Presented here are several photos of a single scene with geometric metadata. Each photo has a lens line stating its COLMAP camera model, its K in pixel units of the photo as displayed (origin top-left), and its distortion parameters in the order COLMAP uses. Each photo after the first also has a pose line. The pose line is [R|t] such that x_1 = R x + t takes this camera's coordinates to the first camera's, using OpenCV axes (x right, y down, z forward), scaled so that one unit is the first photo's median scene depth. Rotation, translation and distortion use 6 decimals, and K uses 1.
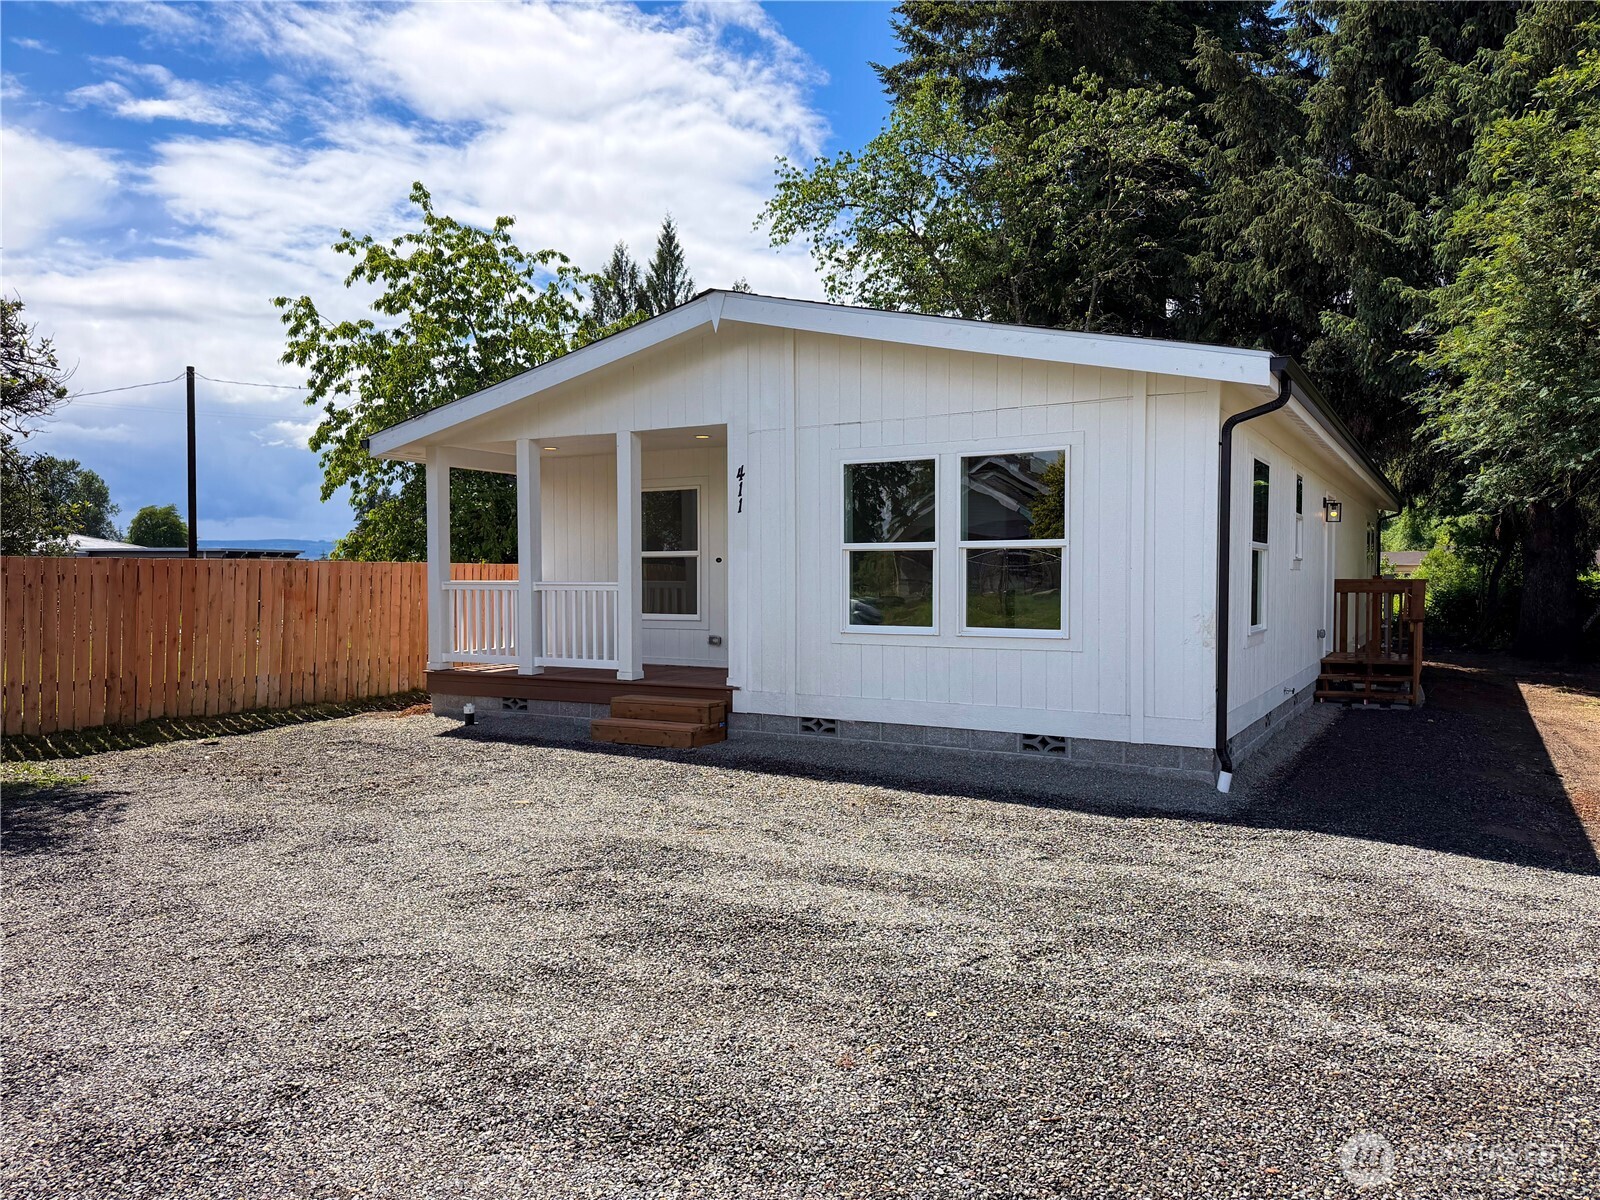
lens RADIAL K [[1101.4, 0, 800.0], [0, 1101.4, 600.0], [0, 0, 1]] dist [0.082837, -0.109321]
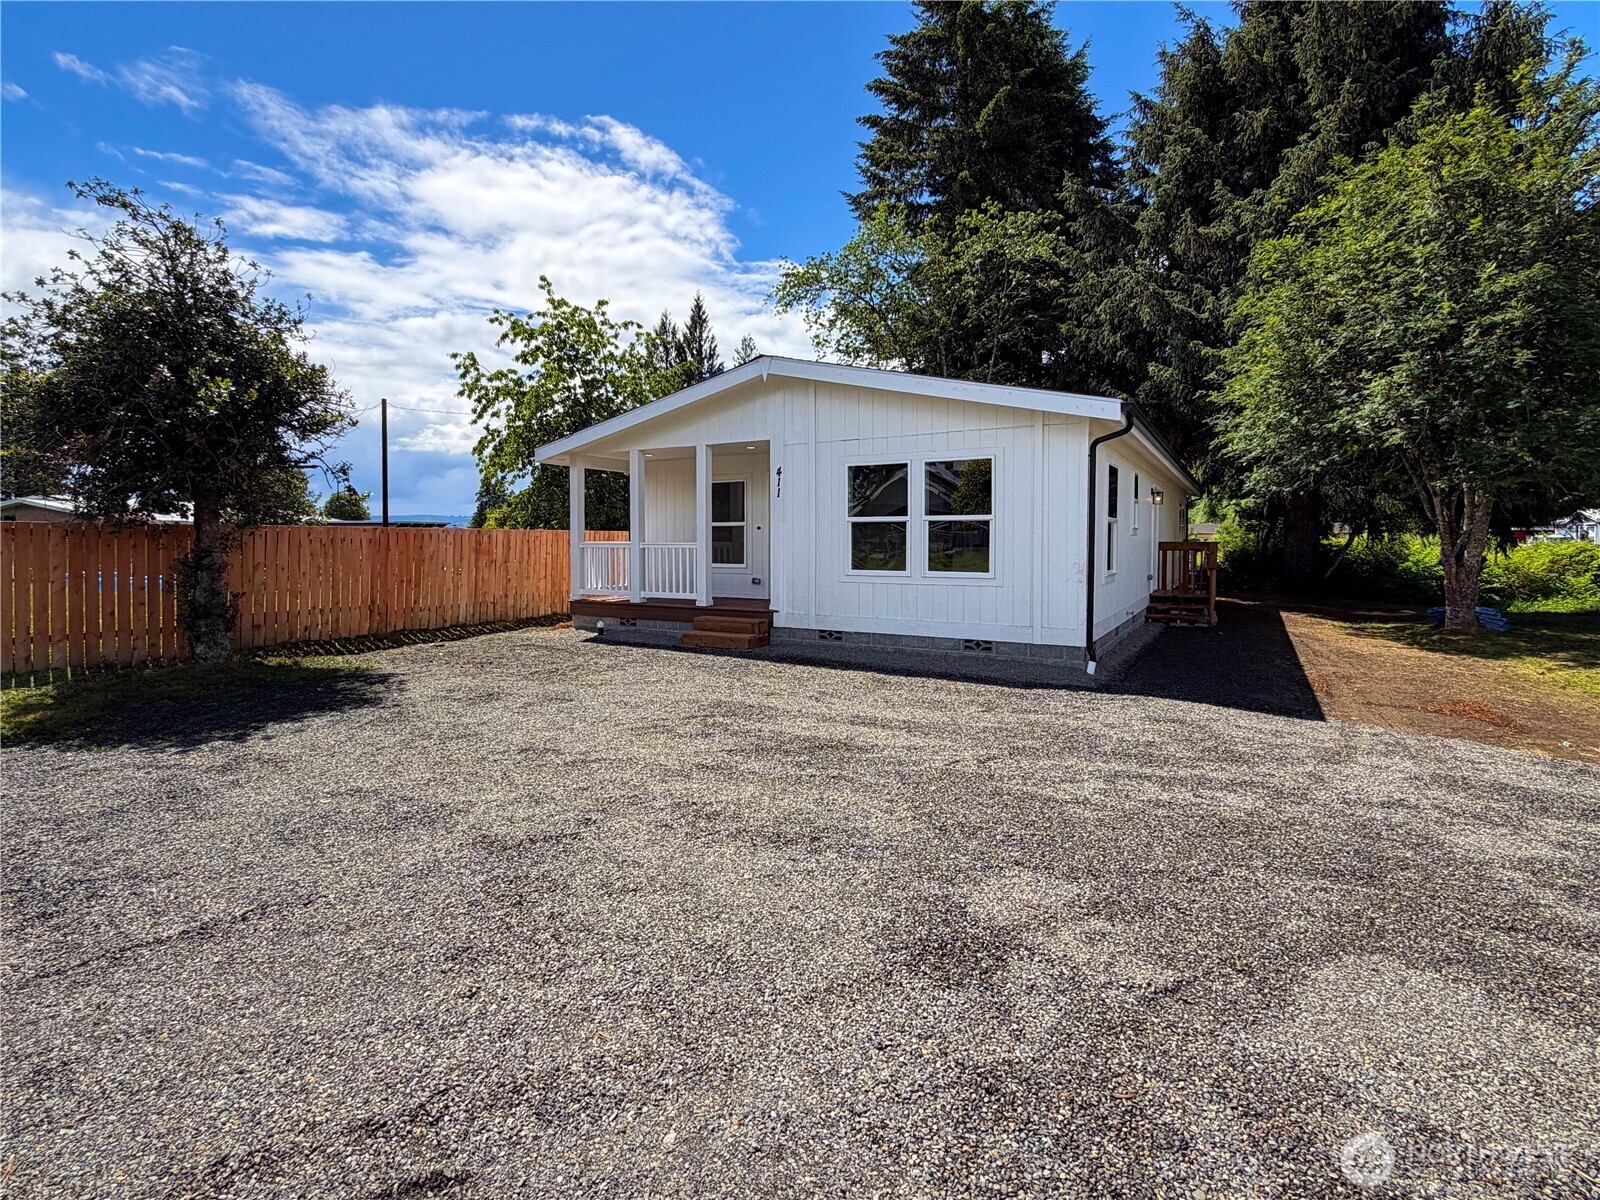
lens RADIAL K [[773.6, 0, 783.2], [0, 773.6, 558.0], [0, 0, 1]] dist [-0.000614, -0.000053]
pose [[0.999996, 0.000563, -0.002933, -0.037977], [-0.000561, 0.999999, 0.000984, 0.003709], [0.002934, -0.000982, 0.999995, -0.071125]]
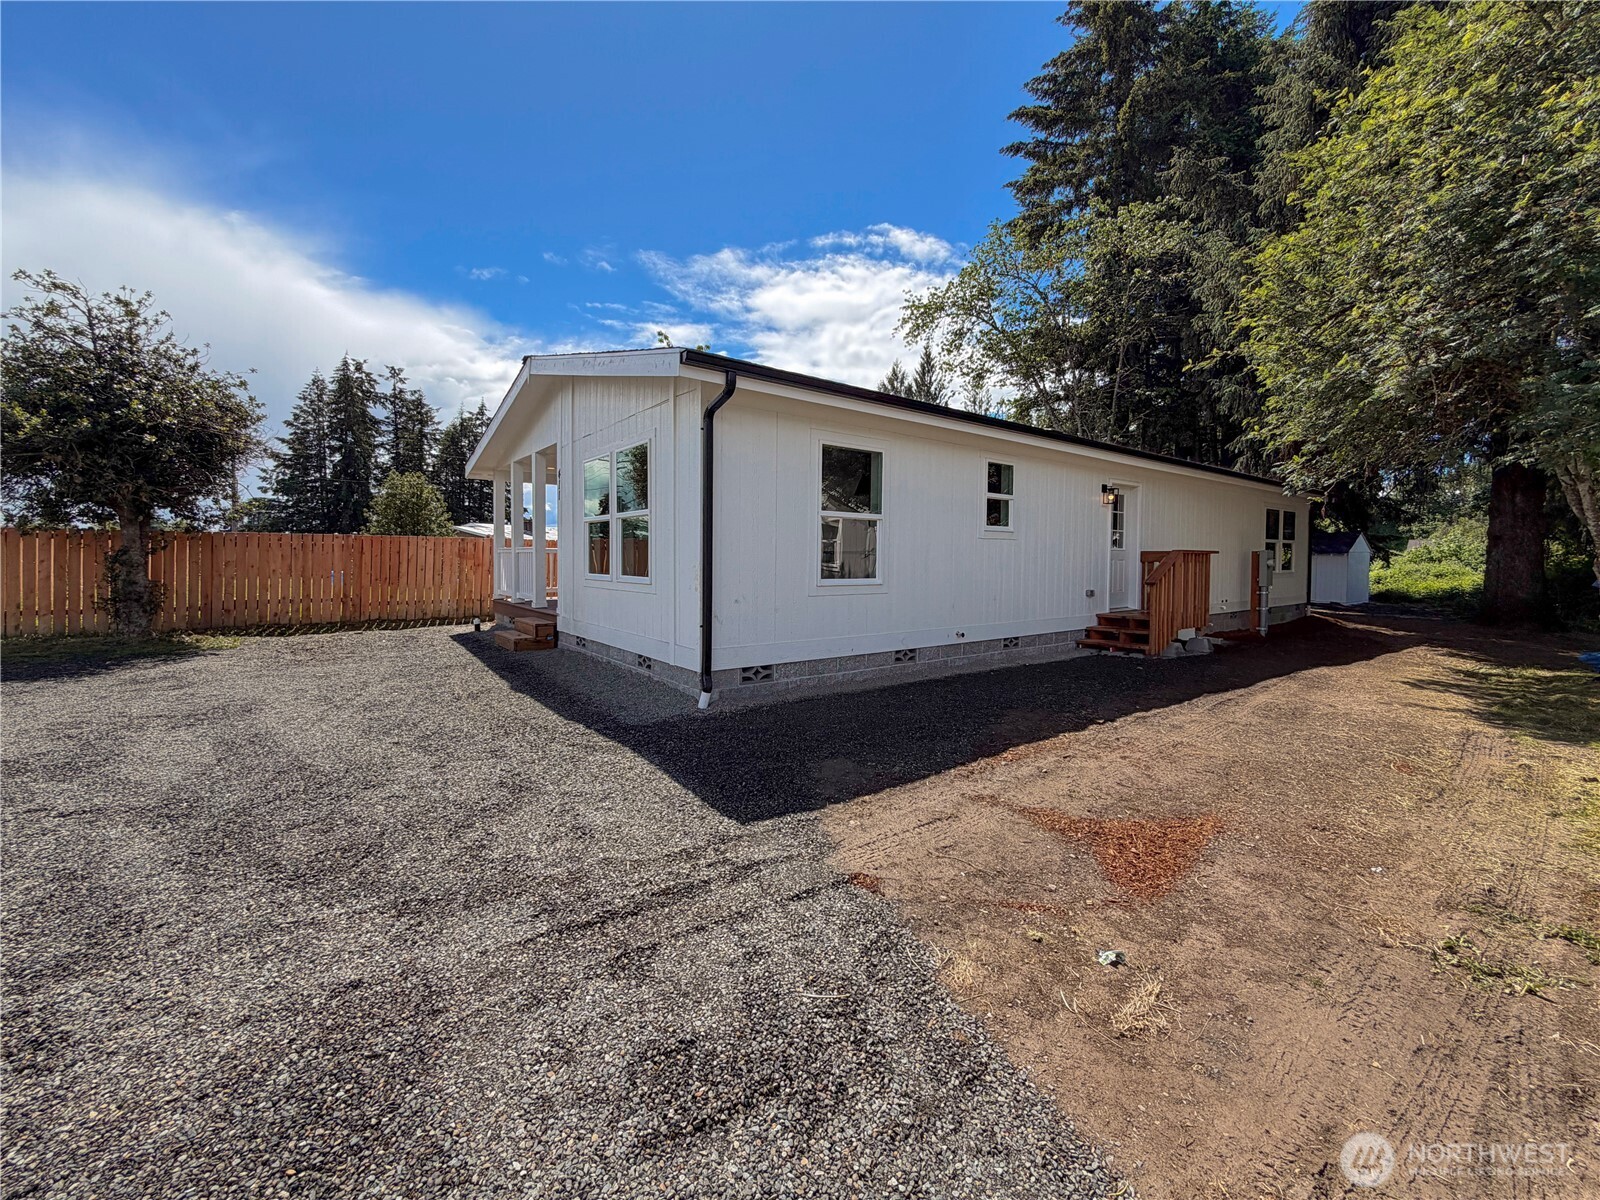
lens RADIAL K [[641.3, 0, 799.9], [0, 641.3, 576.2], [0, 0, 1]] dist [-0.000787, -0.000016]
pose [[0.930880, 0.017220, -0.364920, 0.495540], [-0.015022, 0.999848, 0.008862, 0.011127], [0.365017, -0.002767, 0.930997, 0.246944]]
